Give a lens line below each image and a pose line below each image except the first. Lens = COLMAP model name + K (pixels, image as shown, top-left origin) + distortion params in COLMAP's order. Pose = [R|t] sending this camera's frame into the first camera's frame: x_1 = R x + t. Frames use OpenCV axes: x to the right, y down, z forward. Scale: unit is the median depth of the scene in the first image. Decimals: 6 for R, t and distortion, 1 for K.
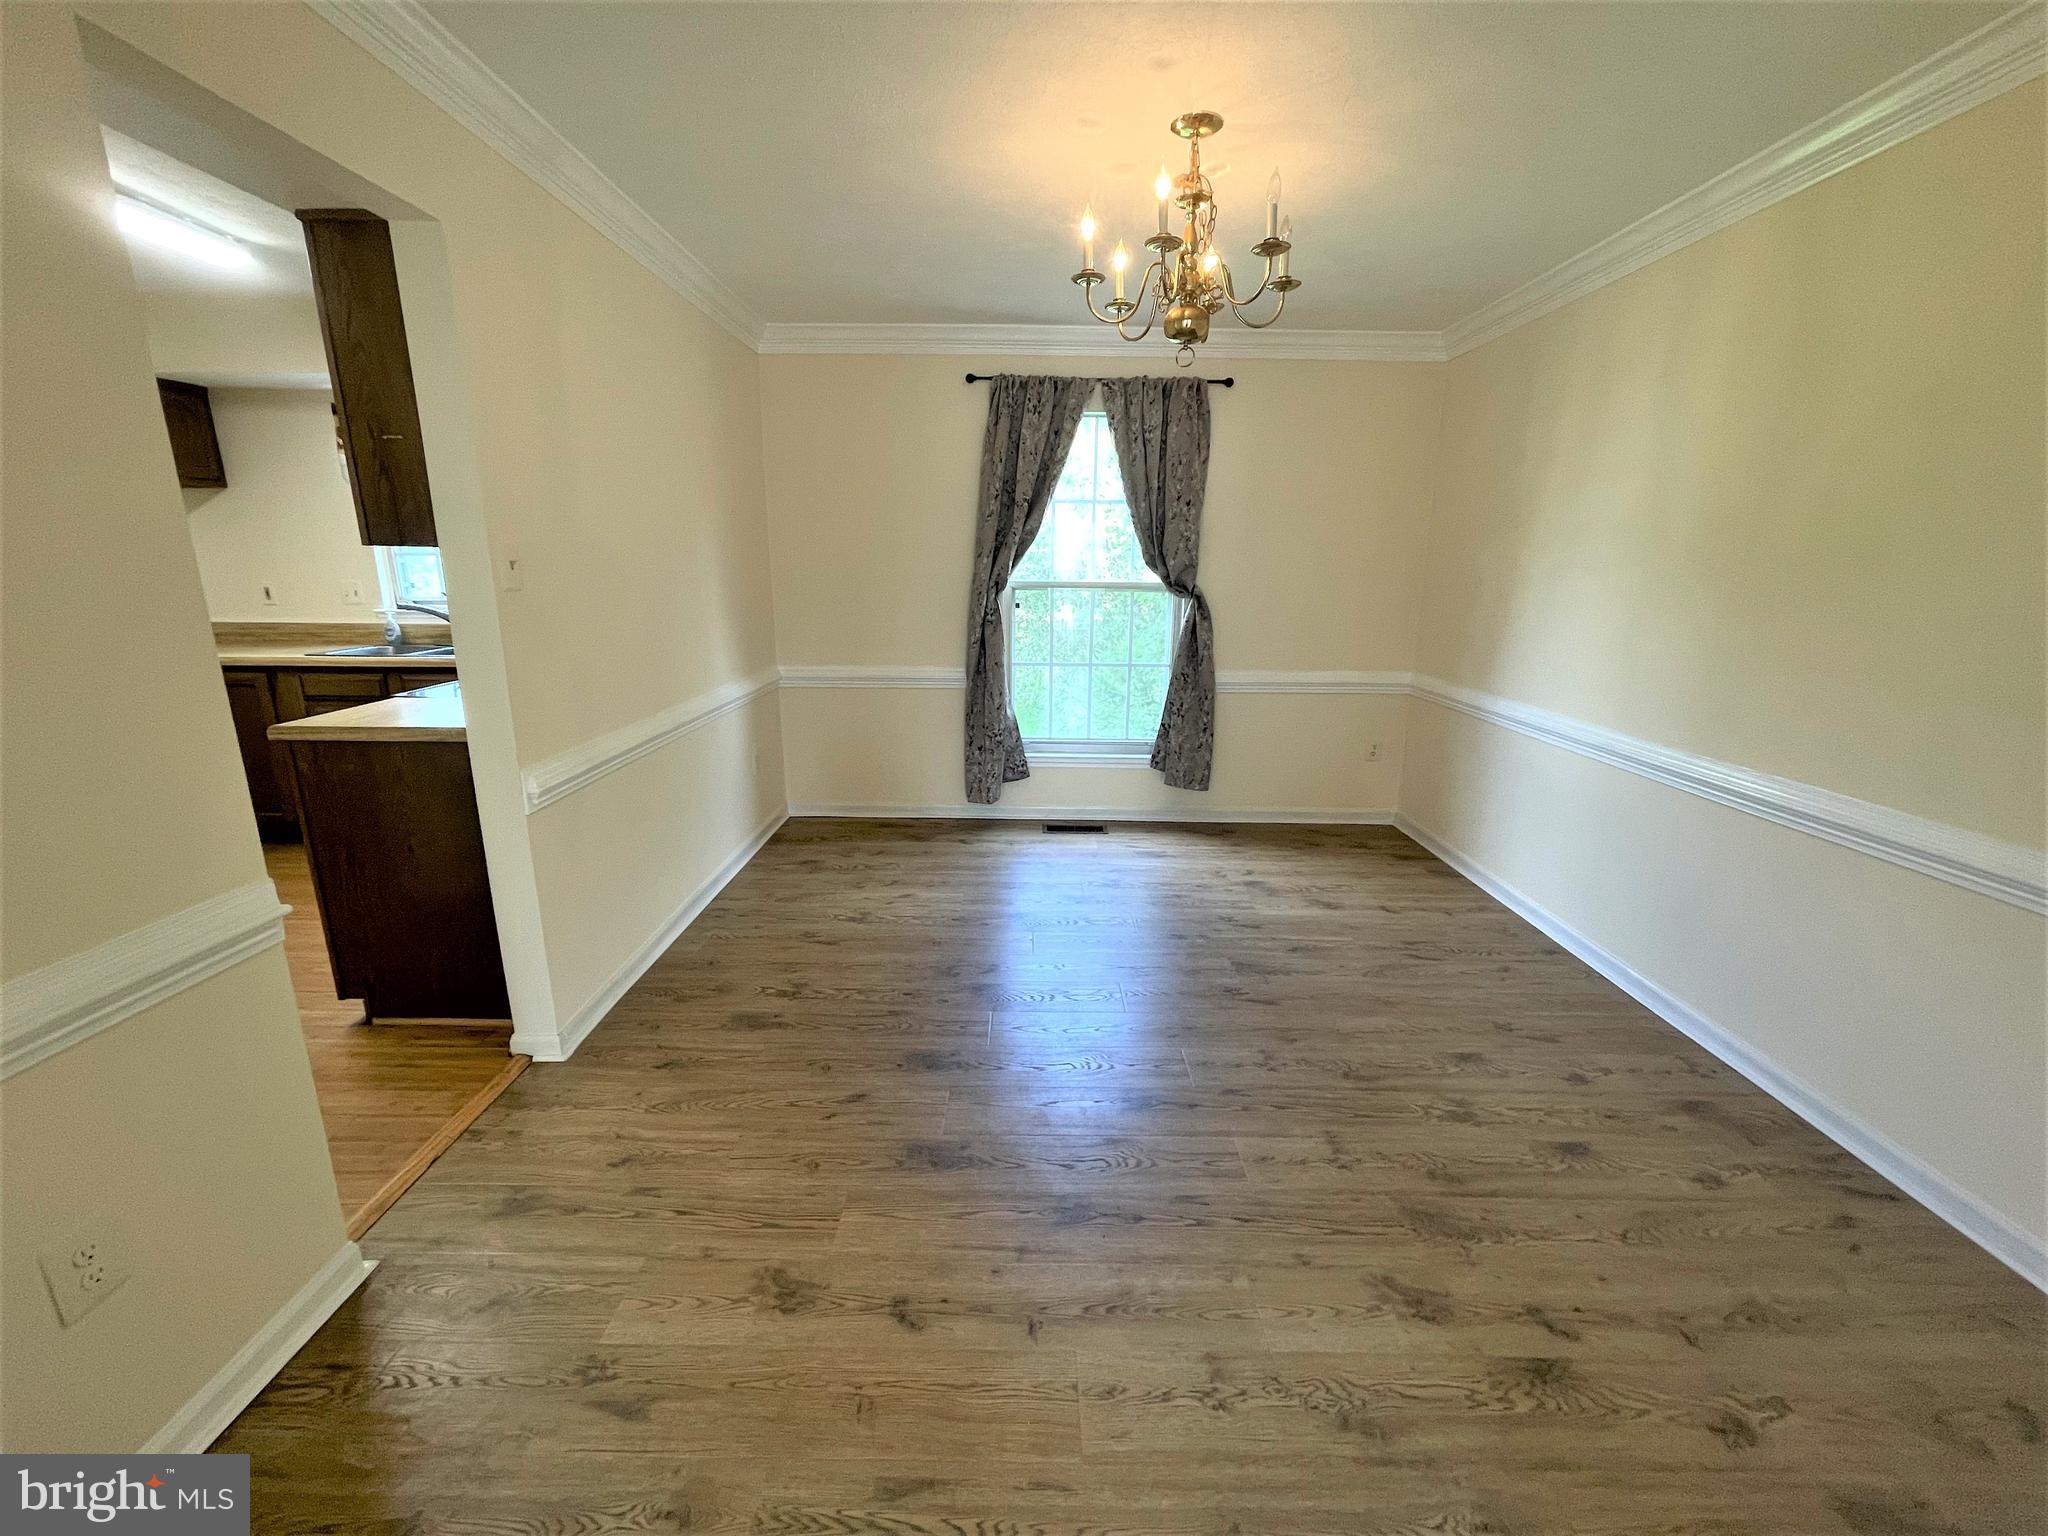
lens RADIAL K [[828.0, 0, 1020.9], [0, 828.0, 763.3], [0, 0, 1]] dist [-0.001968, 0.000089]
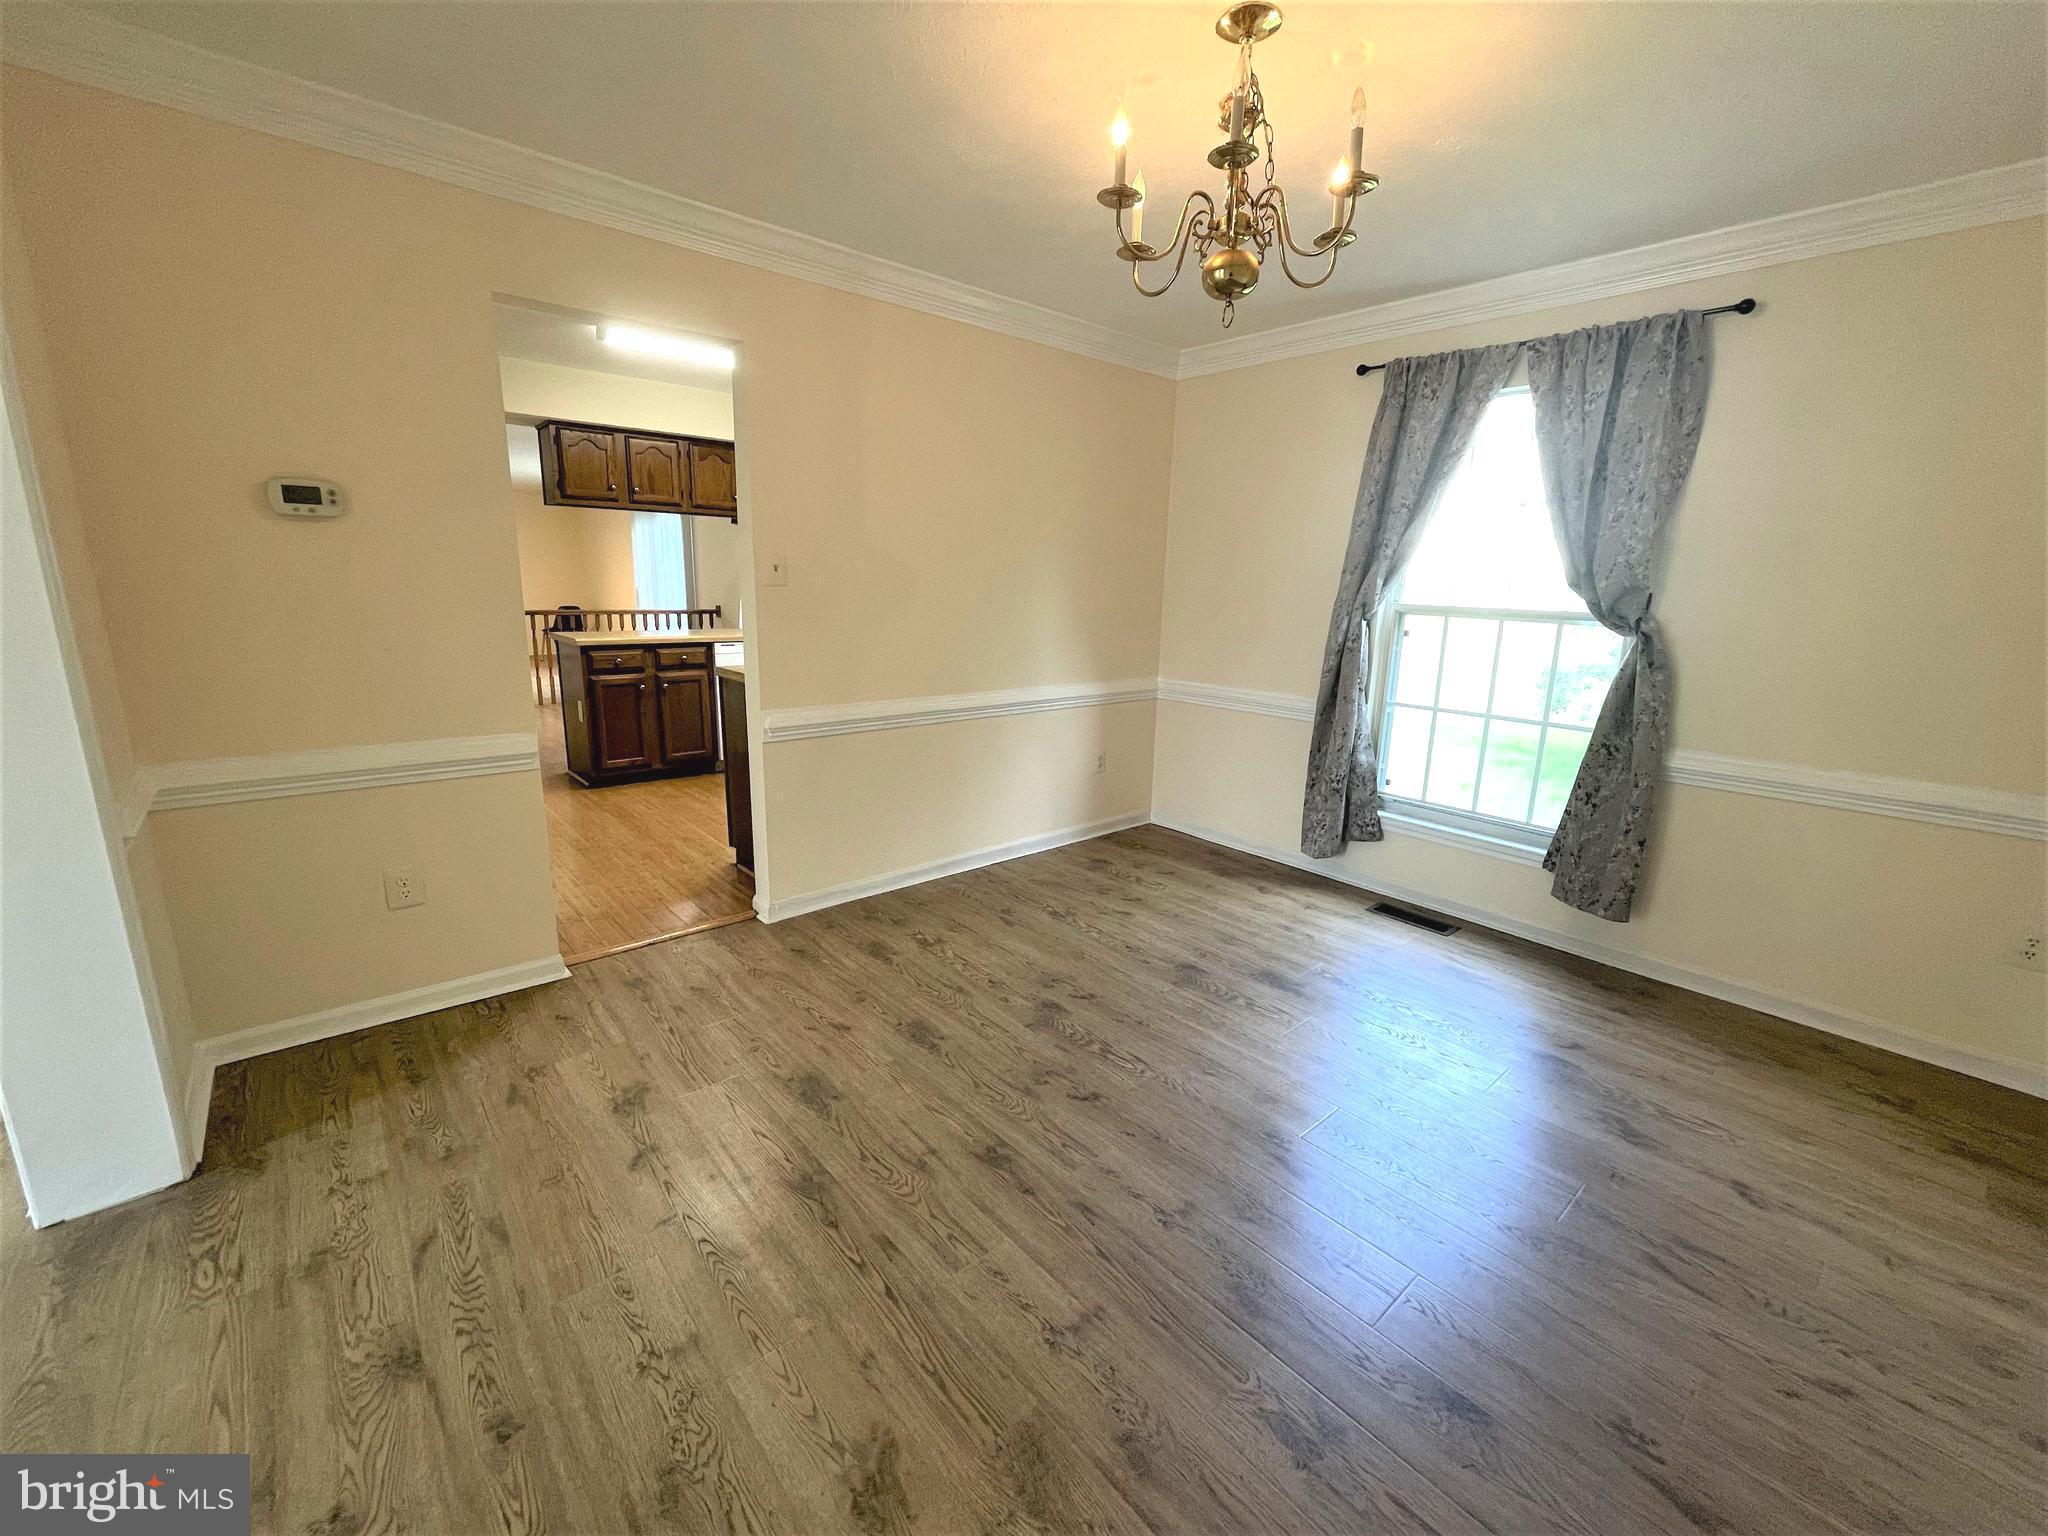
lens RADIAL K [[828.3, 0, 1024.0], [0, 828.3, 761.2], [0, 0, 1]] dist [-0.000944, 0.000005]
pose [[0.661987, 0.171068, -0.729732, 0.433359], [-0.197686, 0.978981, 0.050164, -0.038295], [0.722975, 0.111050, 0.681891, 0.206063]]
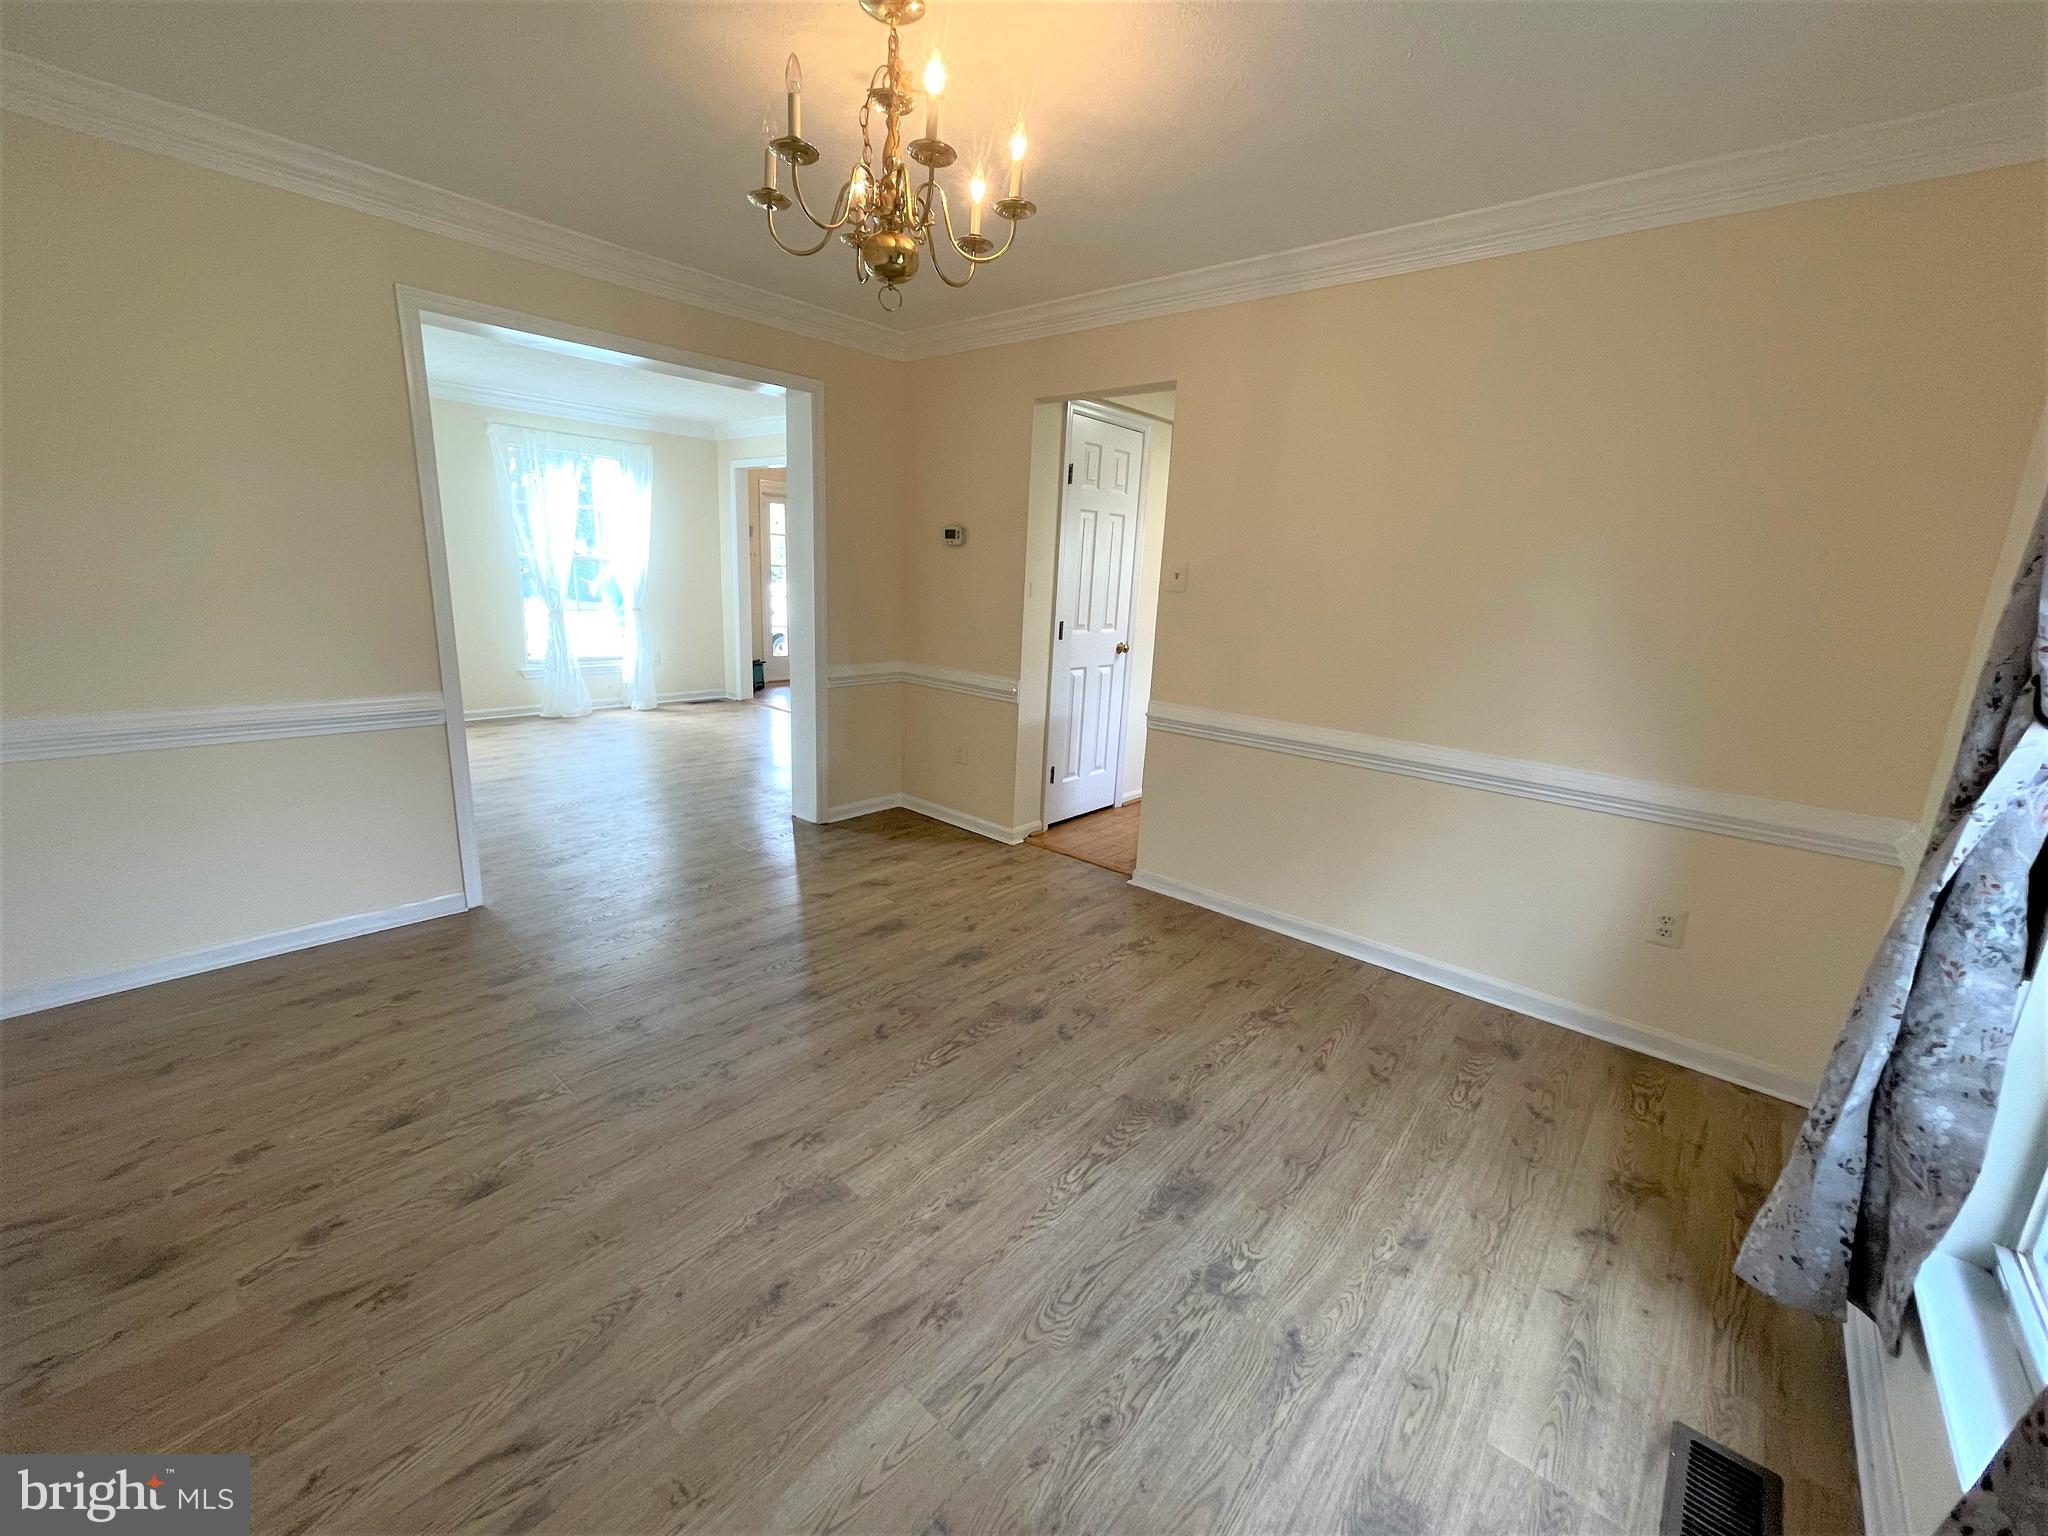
lens RADIAL K [[828.0, 0, 1020.9], [0, 828.0, 763.3], [0, 0, 1]] dist [-0.001968, 0.000089]
pose [[-0.652520, 0.134283, -0.745779, 0.460803], [-0.230460, 0.902387, 0.364123, -0.238153], [0.721877, 0.409470, -0.557878, 1.020249]]
